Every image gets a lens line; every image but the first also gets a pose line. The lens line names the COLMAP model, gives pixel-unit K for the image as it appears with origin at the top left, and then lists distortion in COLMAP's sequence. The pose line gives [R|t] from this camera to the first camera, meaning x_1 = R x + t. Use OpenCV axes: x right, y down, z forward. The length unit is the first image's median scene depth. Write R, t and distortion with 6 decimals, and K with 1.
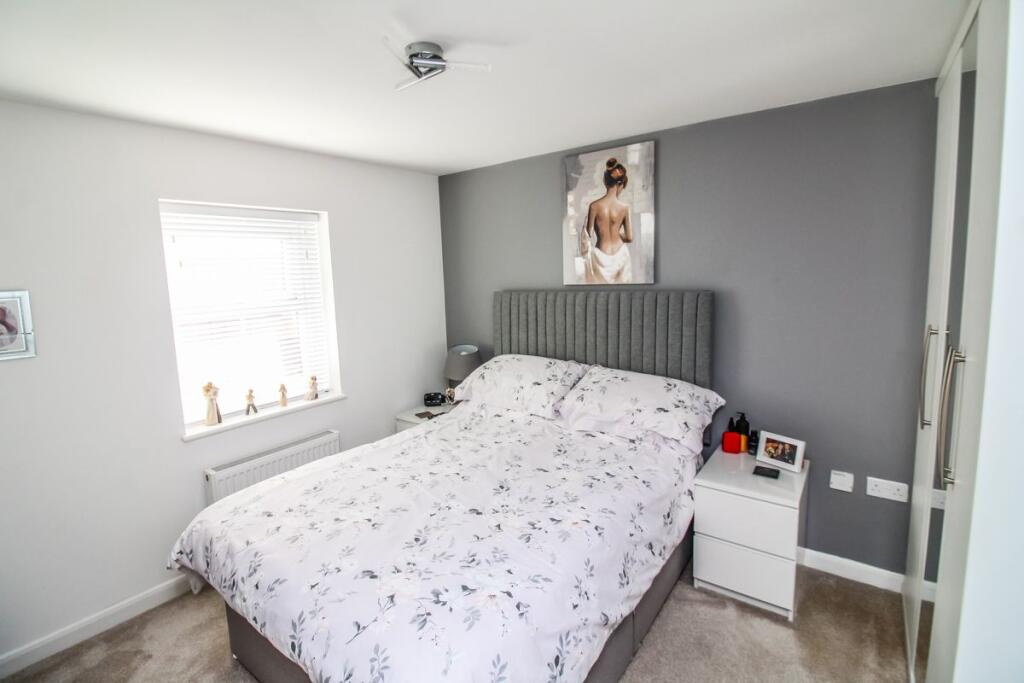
lens RADIAL K [[475.6, 0, 505.3], [0, 475.6, 322.3], [0, 0, 1]] dist [-0.002675, -0.000641]
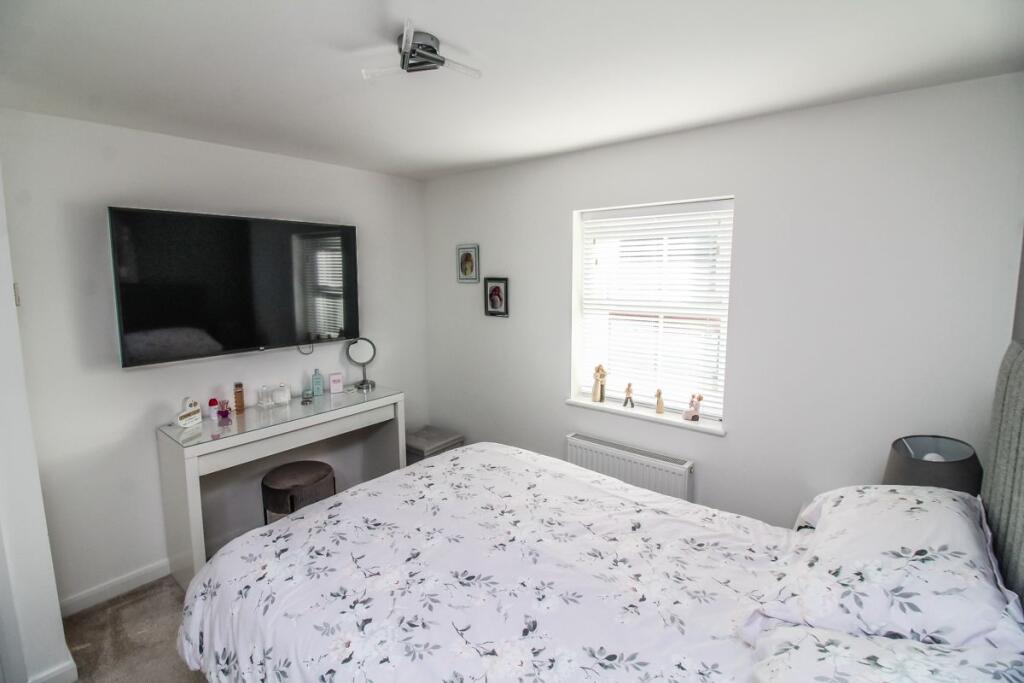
lens RADIAL K [[475.6, 0, 505.3], [0, 475.6, 322.3], [0, 0, 1]] dist [-0.002675, -0.000641]
pose [[-0.051169, 0.146093, -0.987947, 0.526844], [-0.103587, 0.983130, 0.150746, -0.128833], [0.993303, 0.110051, -0.035172, 0.823058]]
